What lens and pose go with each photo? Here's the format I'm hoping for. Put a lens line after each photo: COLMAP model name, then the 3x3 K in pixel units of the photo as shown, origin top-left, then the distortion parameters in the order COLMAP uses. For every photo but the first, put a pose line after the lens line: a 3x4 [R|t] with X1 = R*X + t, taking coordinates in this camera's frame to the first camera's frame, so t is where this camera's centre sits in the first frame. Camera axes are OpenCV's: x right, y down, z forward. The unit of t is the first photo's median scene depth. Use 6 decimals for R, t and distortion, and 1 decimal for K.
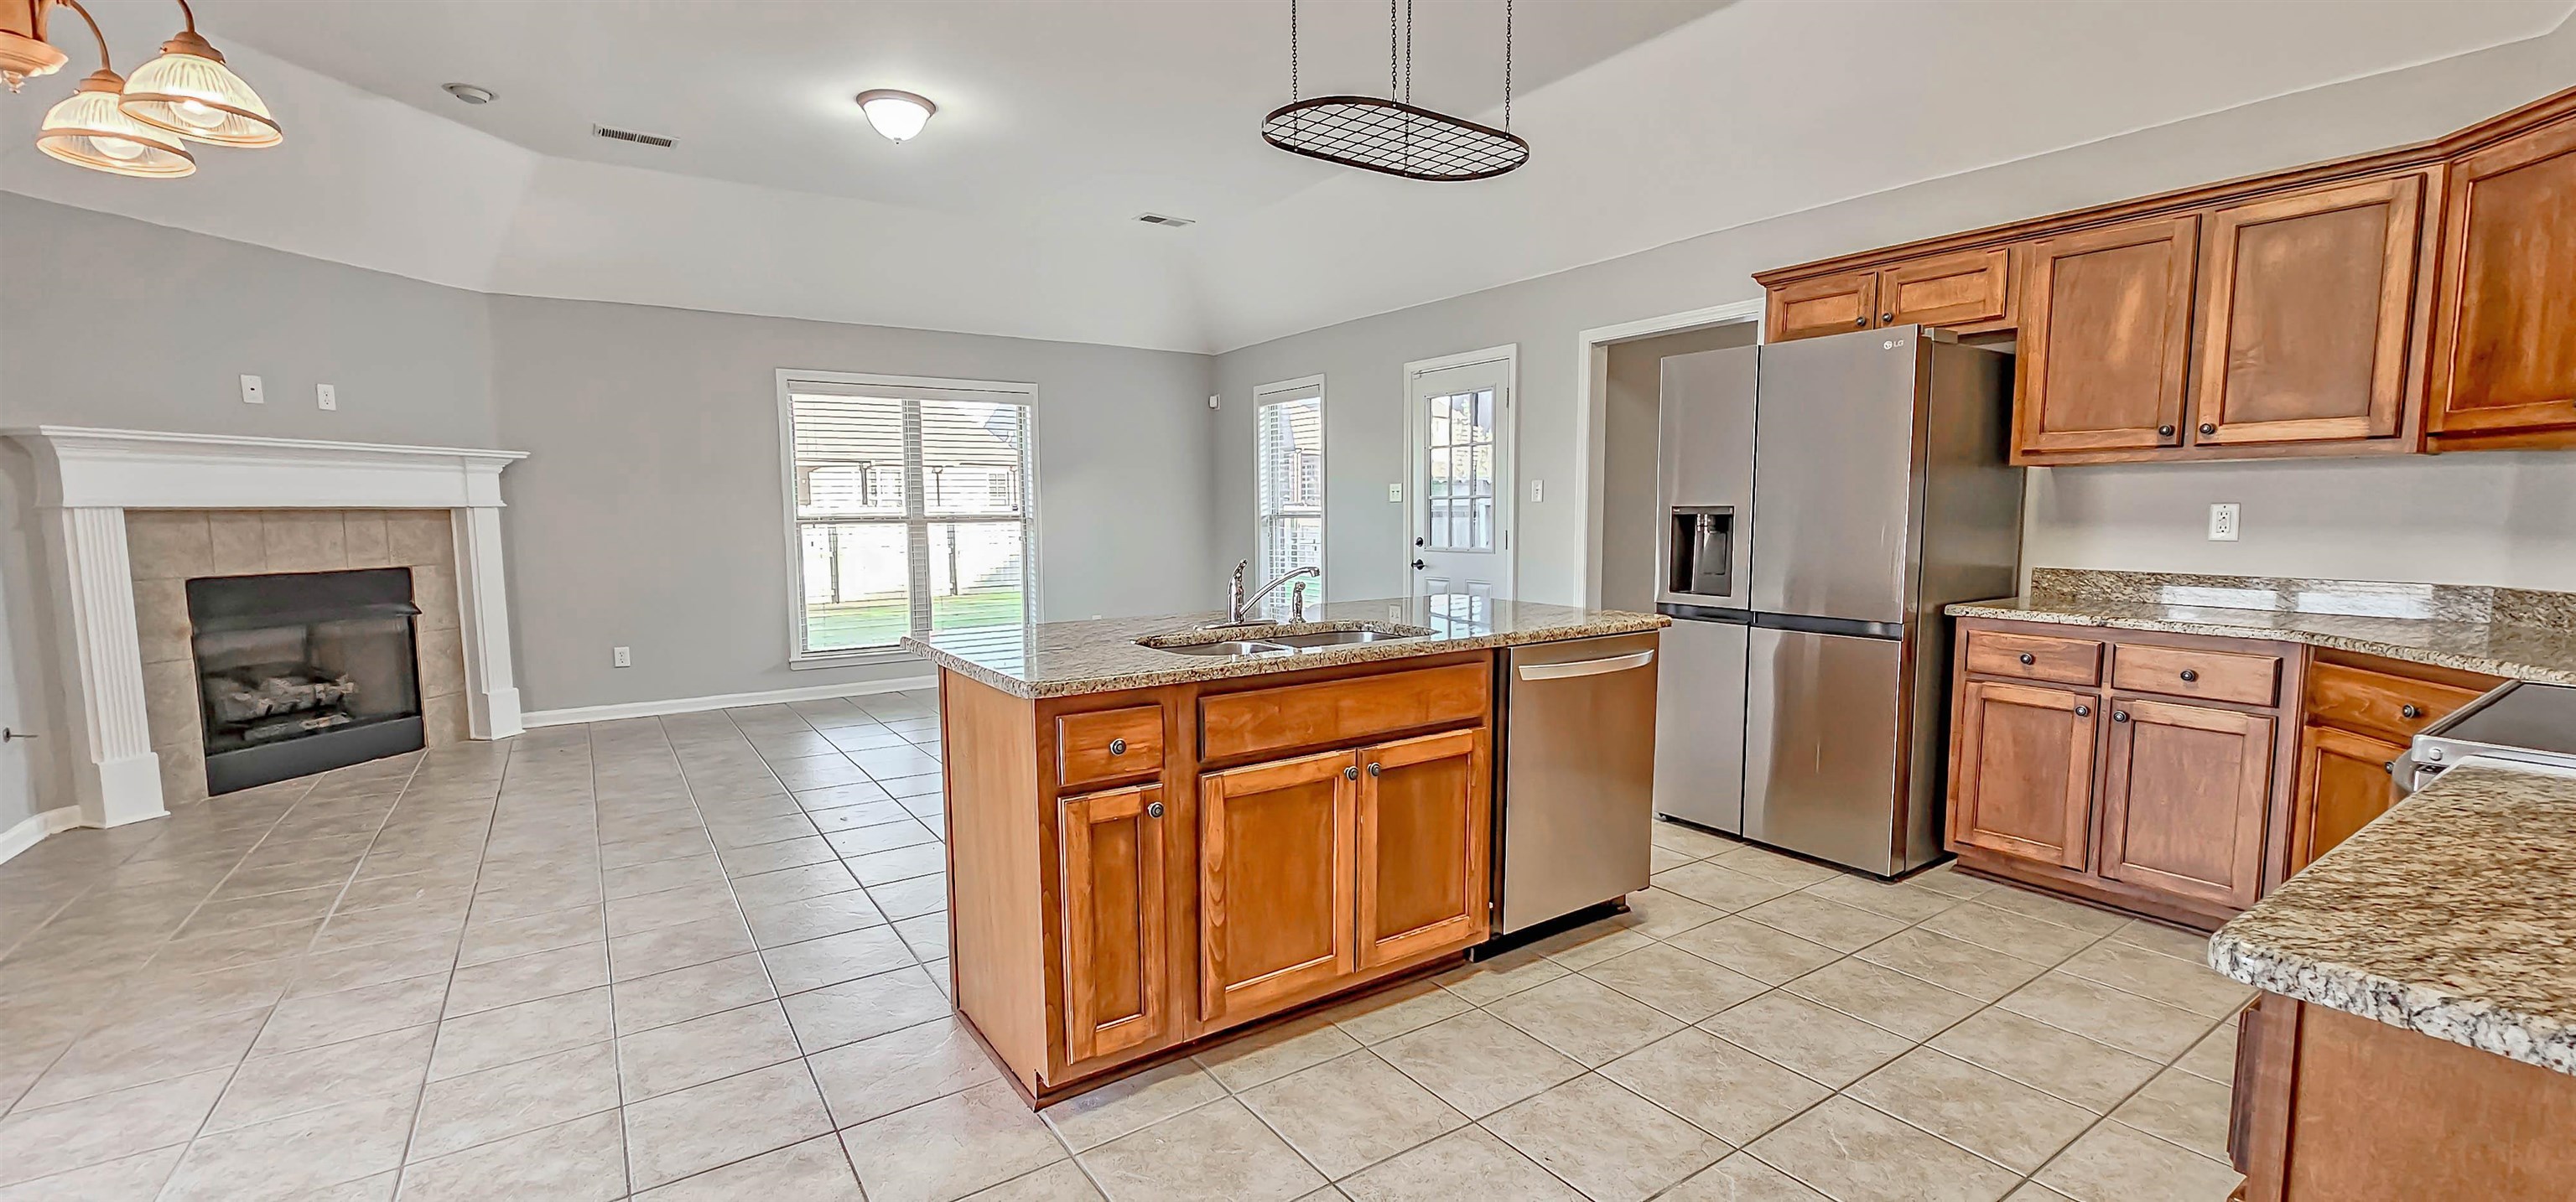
lens RADIAL K [[1053.3, 0, 1291.6], [0, 1053.3, 608.2], [0, 0, 1]] dist [0.000667, -0.000055]
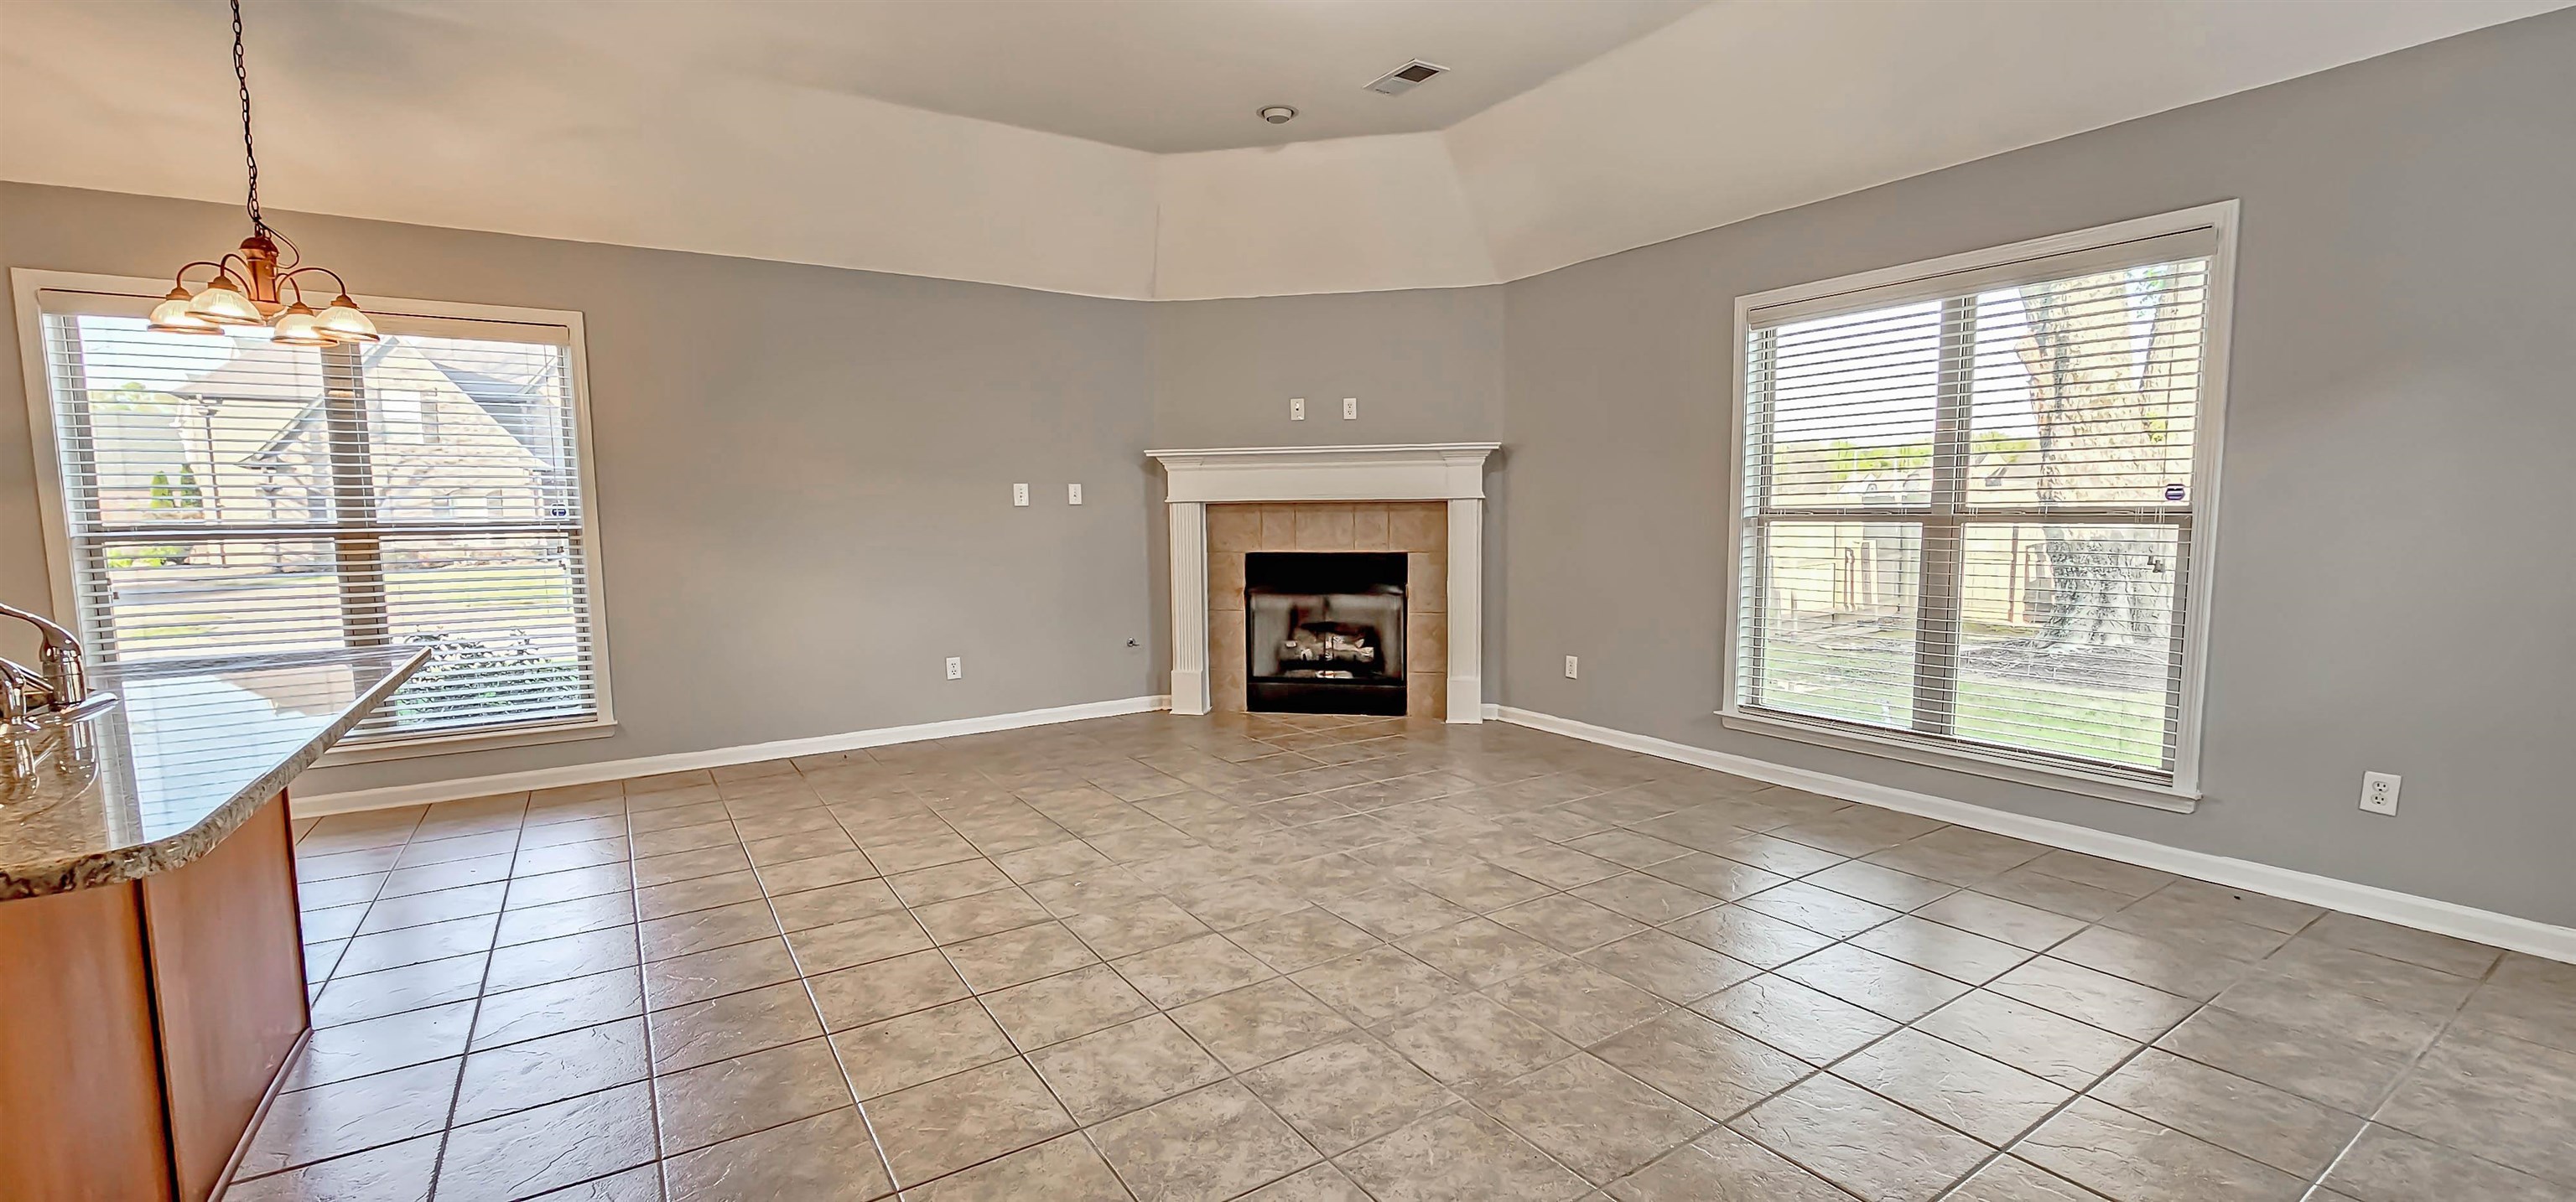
lens RADIAL K [[1053.3, 0, 1291.3], [0, 1053.3, 611.8], [0, 0, 1]] dist [0.000667, -0.000055]
pose [[-0.013222, 0.106032, -0.994275, 0.305669], [-0.082491, 0.990856, 0.106765, -0.093874], [0.996504, 0.083431, -0.004355, 0.960646]]
